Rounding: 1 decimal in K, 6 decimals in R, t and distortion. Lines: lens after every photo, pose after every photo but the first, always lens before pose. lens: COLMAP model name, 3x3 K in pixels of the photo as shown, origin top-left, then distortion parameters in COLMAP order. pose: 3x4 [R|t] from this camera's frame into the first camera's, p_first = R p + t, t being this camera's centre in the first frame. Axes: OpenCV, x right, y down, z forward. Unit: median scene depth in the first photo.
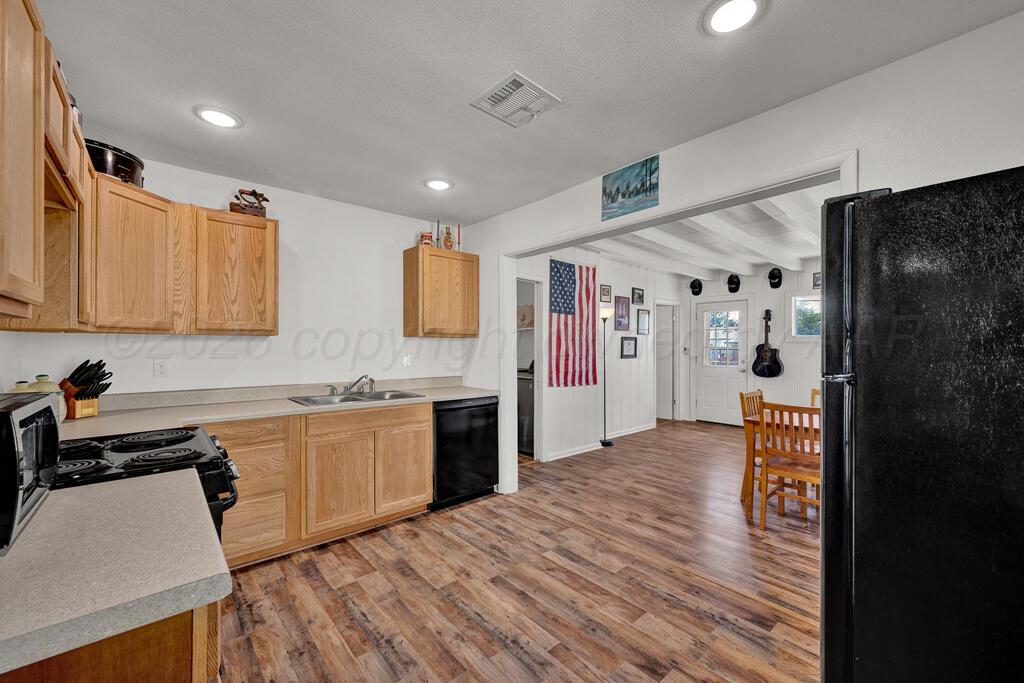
lens RADIAL K [[406.9, 0, 517.5], [0, 406.9, 344.3], [0, 0, 1]] dist [-0.002039, 0.001309]
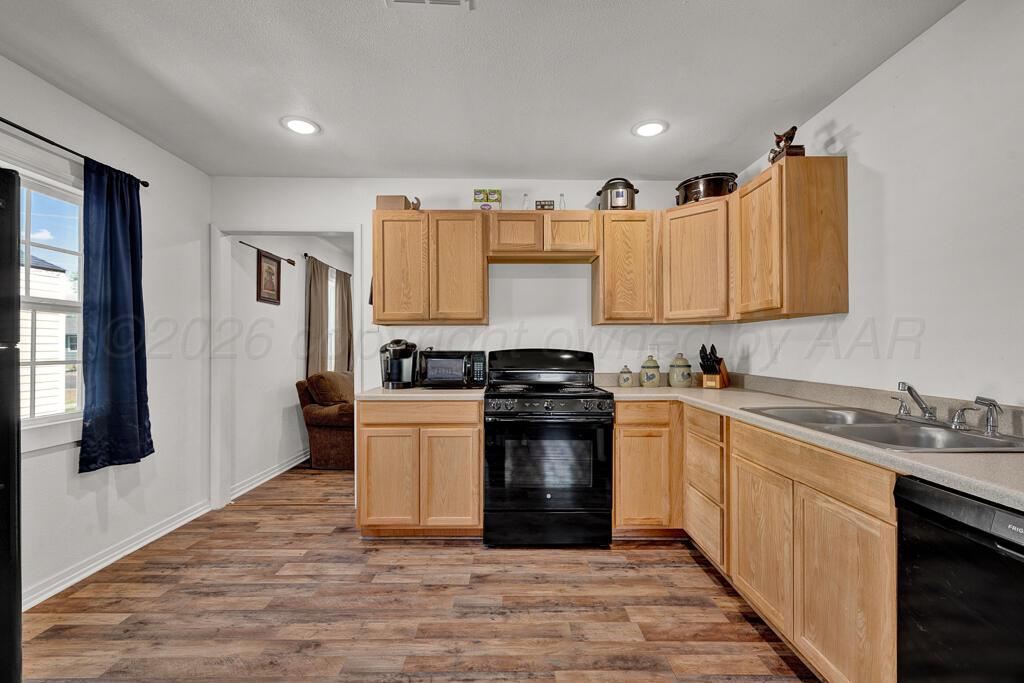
lens RADIAL K [[447.9, 0, 514.9], [0, 447.9, 341.0], [0, 0, 1]] dist [0.016354, -0.000561]
pose [[-0.651839, -0.007892, -0.758316, 0.326439], [0.009904, 0.999772, -0.018918, 0.037097], [0.758292, -0.019842, -0.651613, 1.087371]]
